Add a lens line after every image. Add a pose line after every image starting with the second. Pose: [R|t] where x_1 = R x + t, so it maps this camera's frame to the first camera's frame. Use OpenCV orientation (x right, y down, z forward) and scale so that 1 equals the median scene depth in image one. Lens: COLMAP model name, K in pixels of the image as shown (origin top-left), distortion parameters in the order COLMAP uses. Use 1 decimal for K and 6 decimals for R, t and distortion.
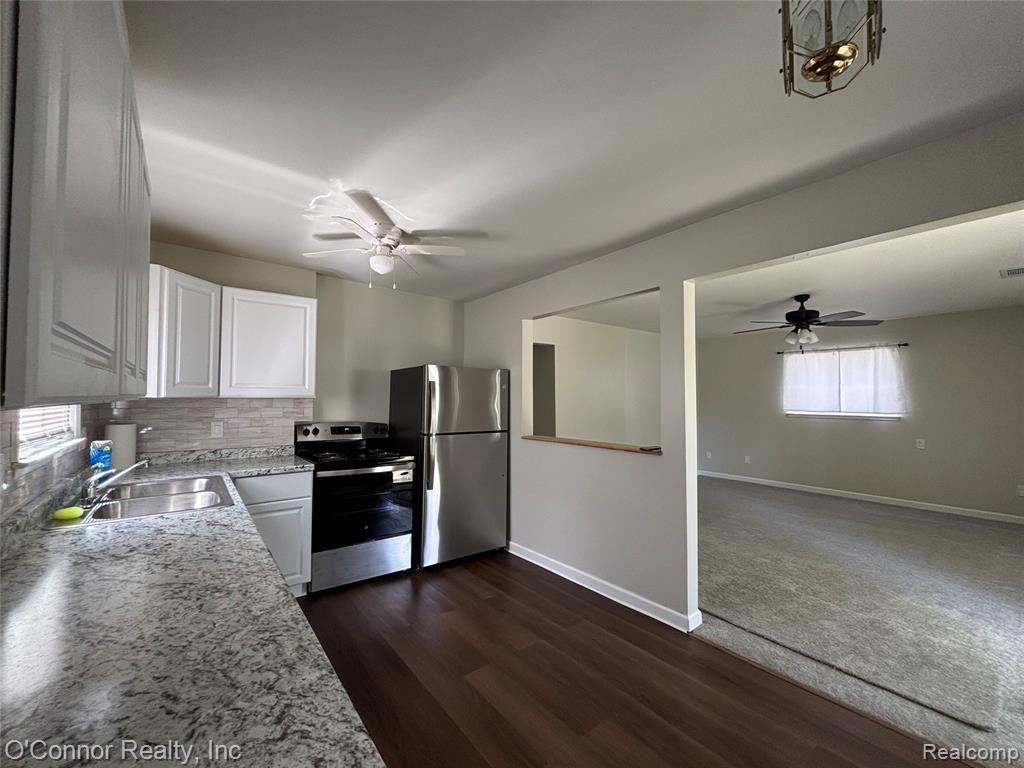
lens RADIAL K [[410.6, 0, 512.0], [0, 410.6, 384.0], [0, 0, 1]] dist [-0.002285, 0.000879]
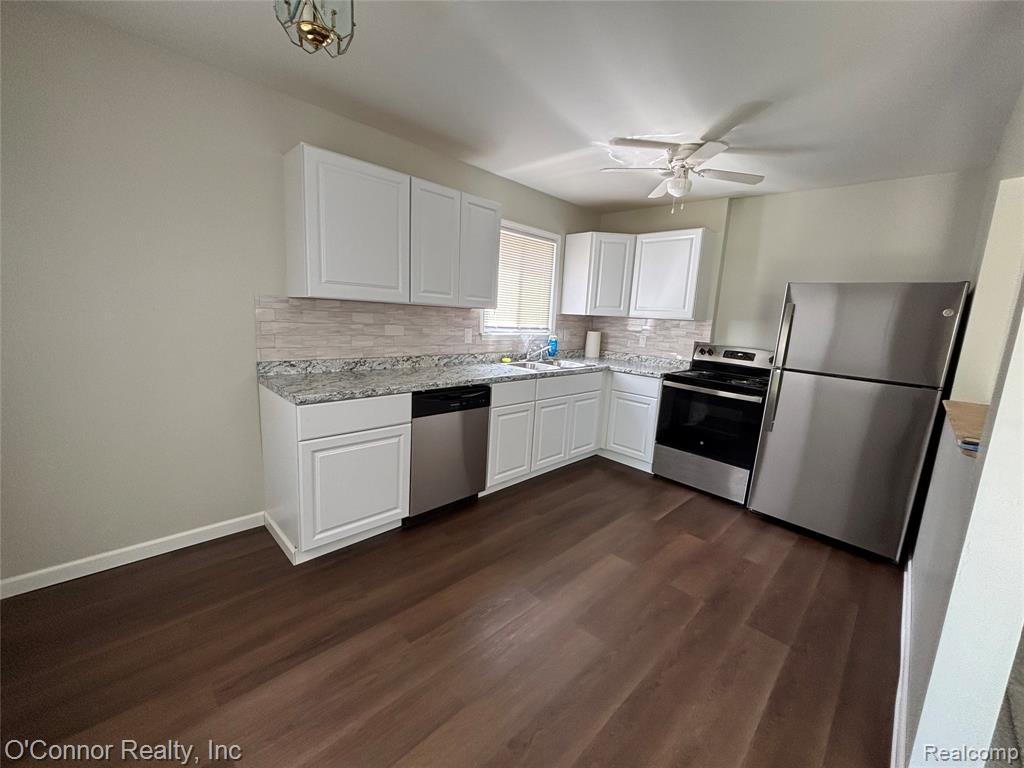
lens RADIAL K [[410.6, 0, 512.0], [0, 410.6, 384.0], [0, 0, 1]] dist [-0.002285, 0.000879]
pose [[0.113613, 0.170792, -0.978735, 0.529637], [-0.020483, 0.985307, 0.169562, 0.022374], [0.993314, 0.000783, 0.115442, 0.333032]]
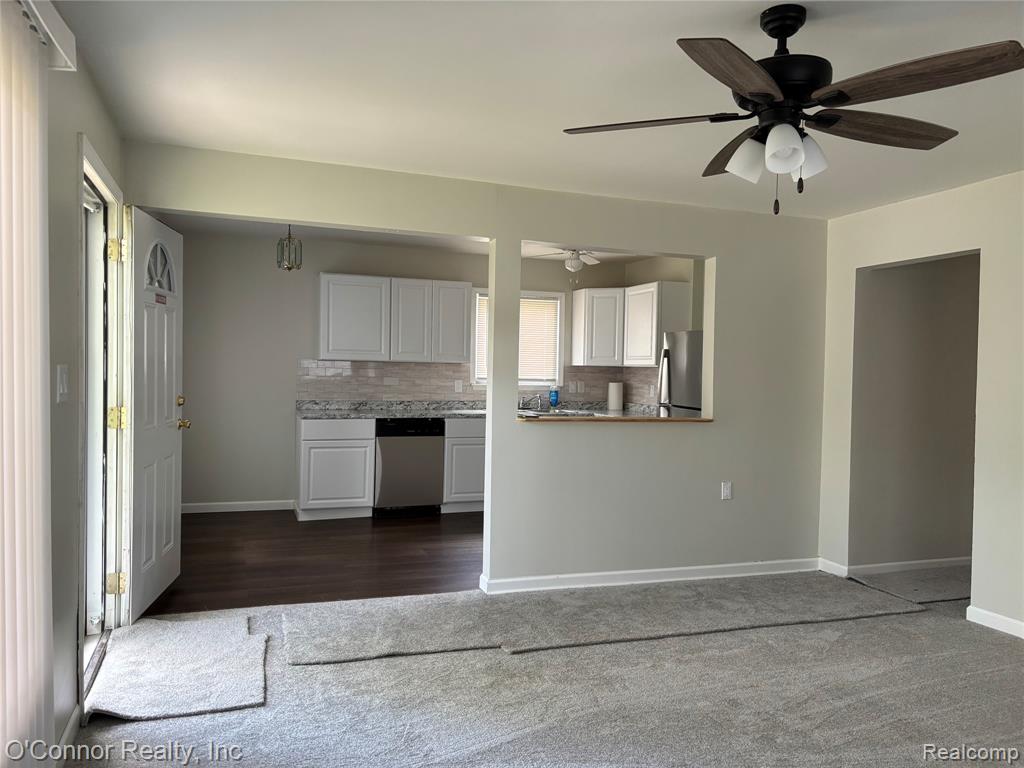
lens RADIAL K [[751.5, 0, 512.0], [0, 751.5, 384.0], [0, 0, 1]] dist [0.007647, 0.000370]
pose [[-0.315430, 0.011673, -0.948877, 1.481802], [0.009431, 0.999914, 0.009165, 0.052465], [0.948902, -0.006058, -0.315513, 1.129767]]
